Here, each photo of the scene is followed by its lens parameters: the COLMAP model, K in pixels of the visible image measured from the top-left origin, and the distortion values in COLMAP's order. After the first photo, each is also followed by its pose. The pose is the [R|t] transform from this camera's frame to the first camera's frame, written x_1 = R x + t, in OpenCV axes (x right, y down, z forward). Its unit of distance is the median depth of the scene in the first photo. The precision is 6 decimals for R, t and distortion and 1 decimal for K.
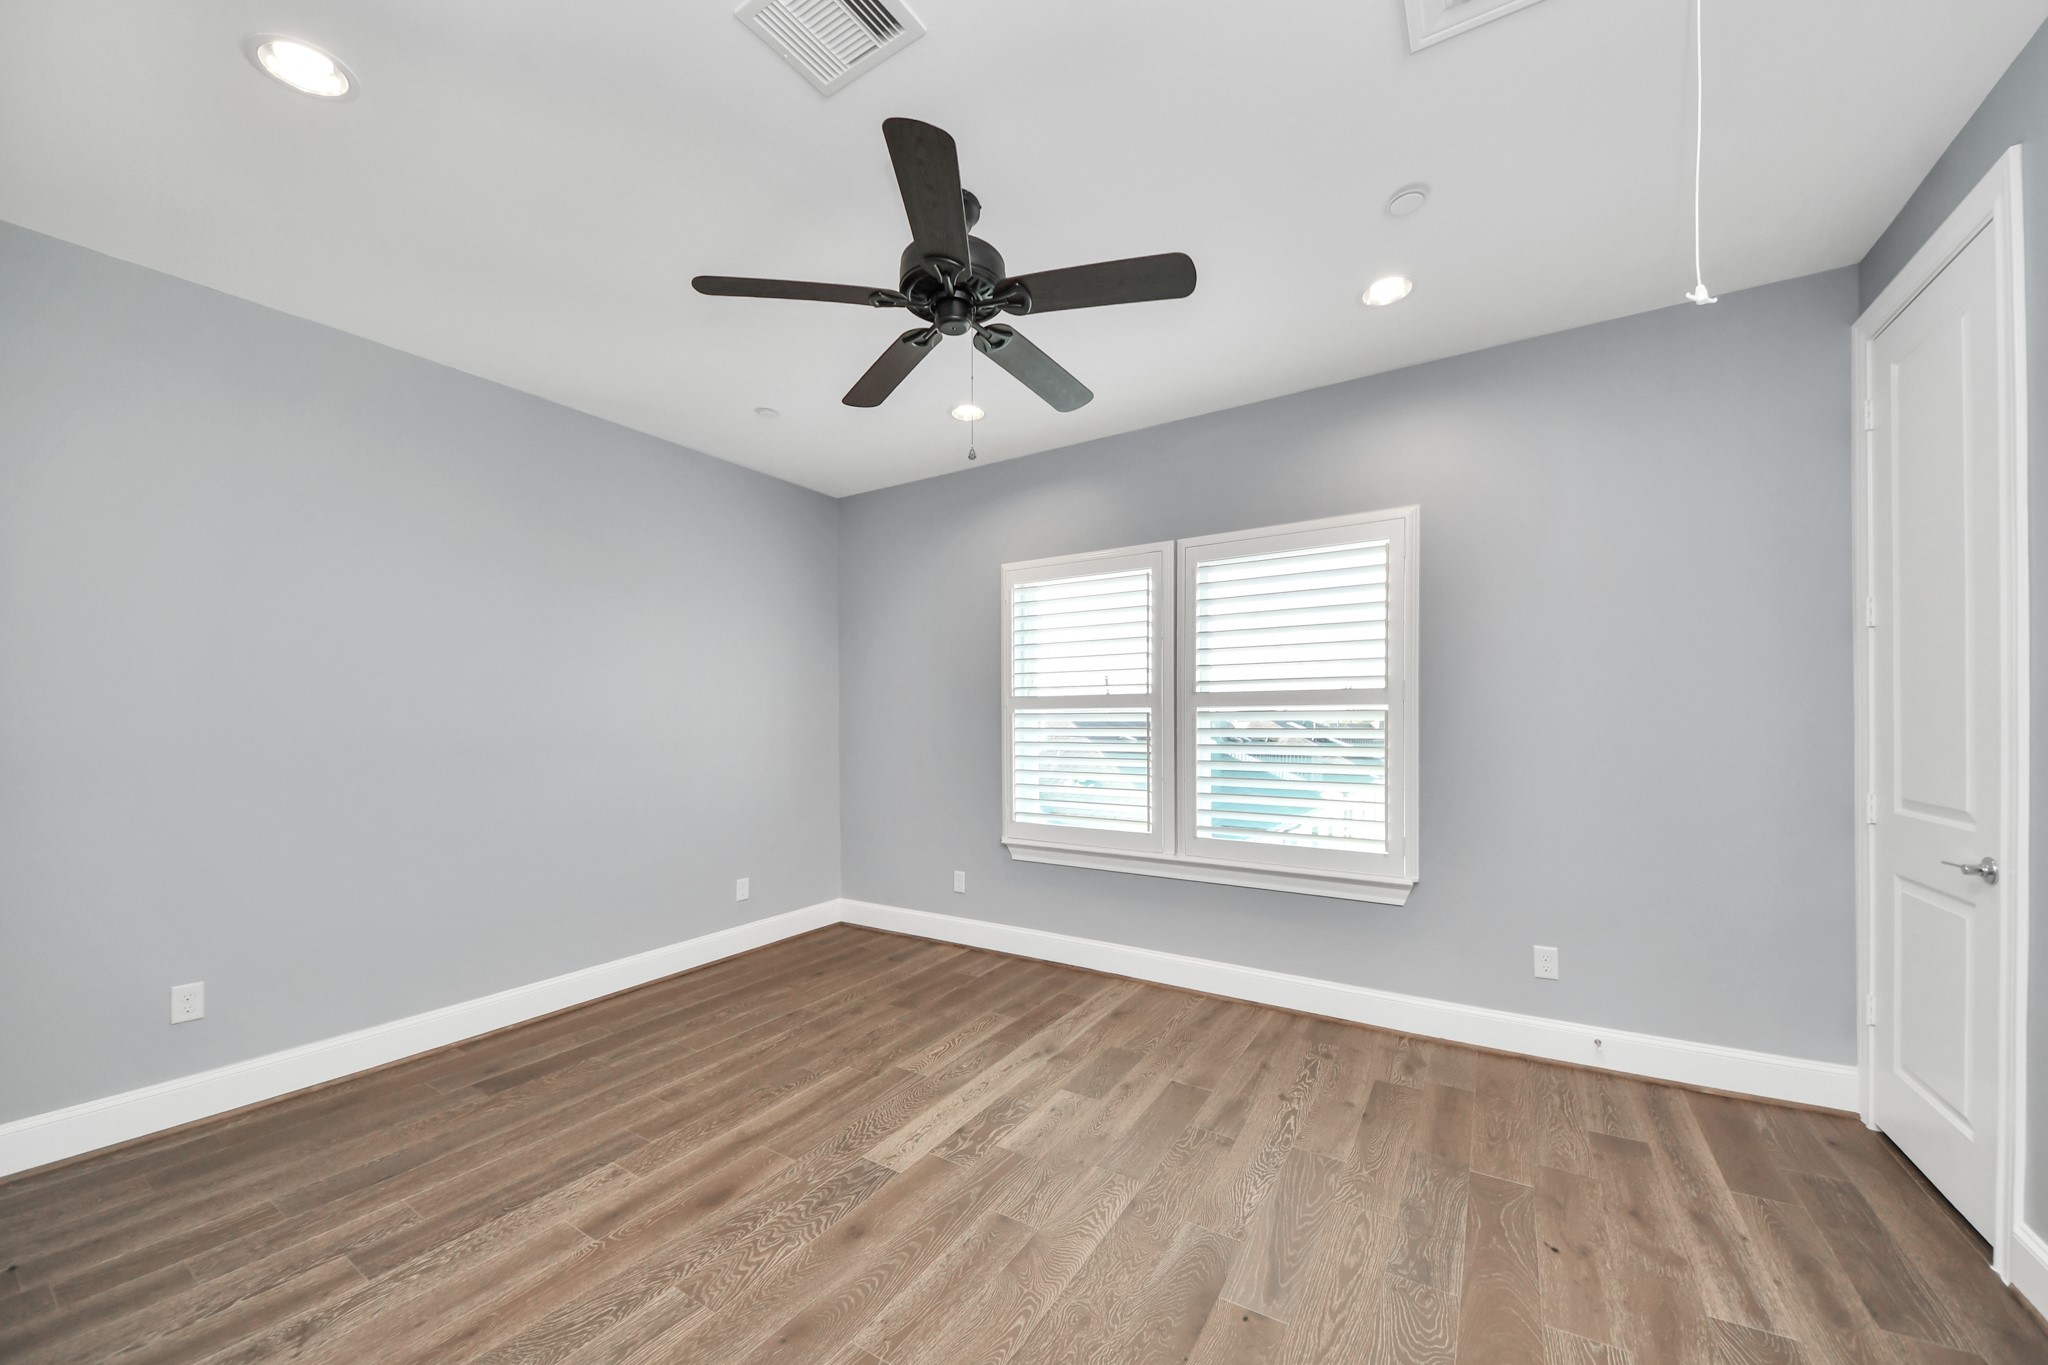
lens RADIAL K [[726.9, 0, 1017.9], [0, 726.9, 706.7], [0, 0, 1]] dist [0.042424, -0.025984]
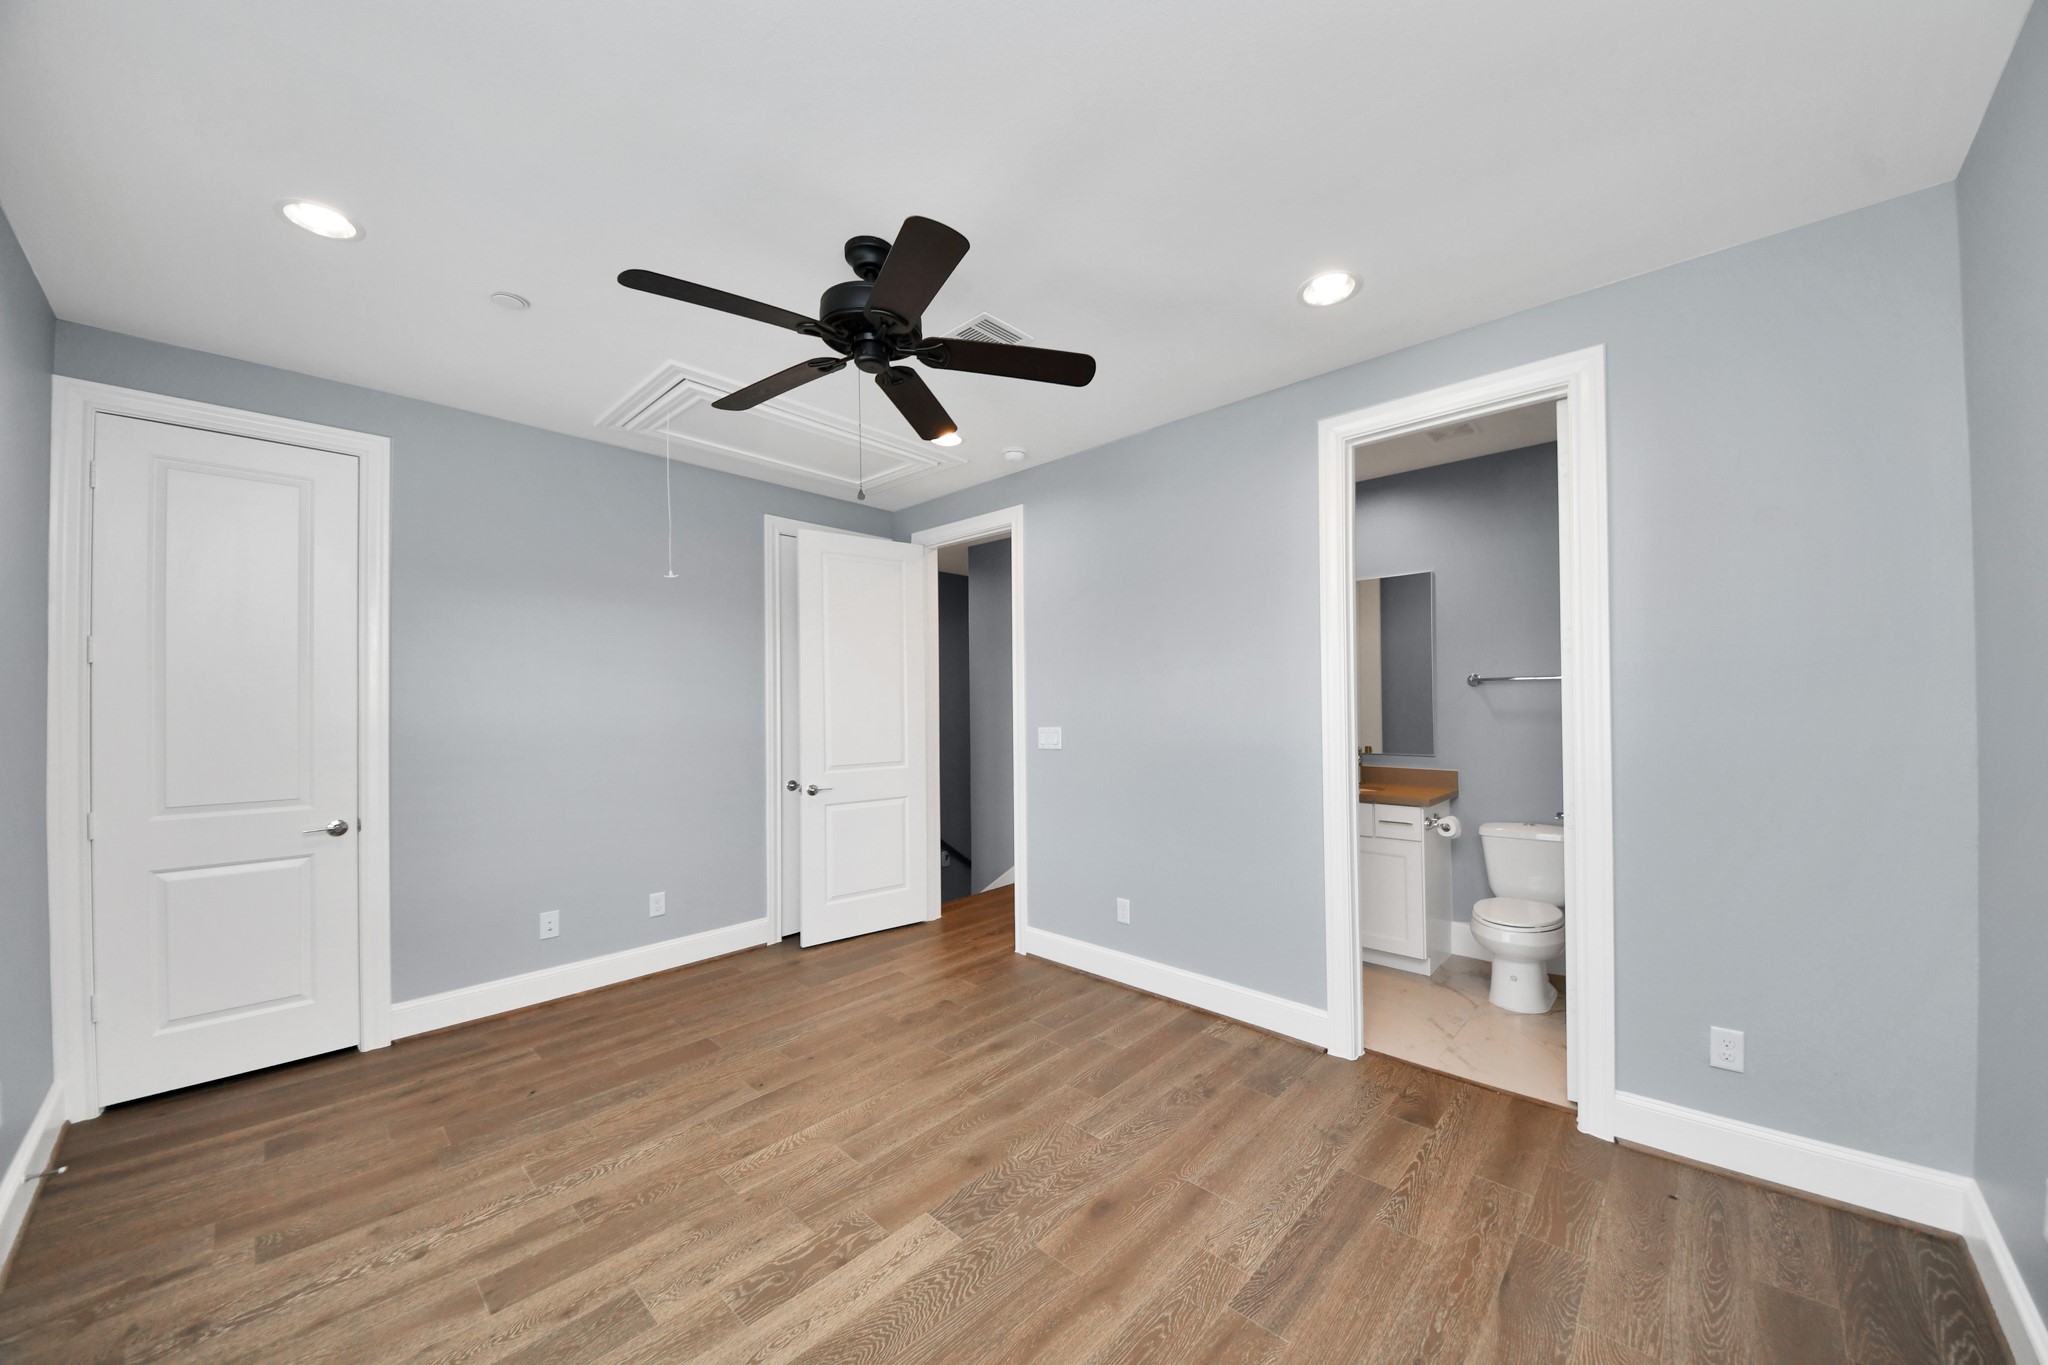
lens RADIAL K [[726.9, 0, 1017.9], [0, 726.9, 706.7], [0, 0, 1]] dist [0.042424, -0.025984]
pose [[-0.980373, 0.017242, 0.196396, -0.482881], [0.012196, 0.999565, -0.026870, -0.007876], [-0.196774, -0.023947, -0.980156, 1.956505]]
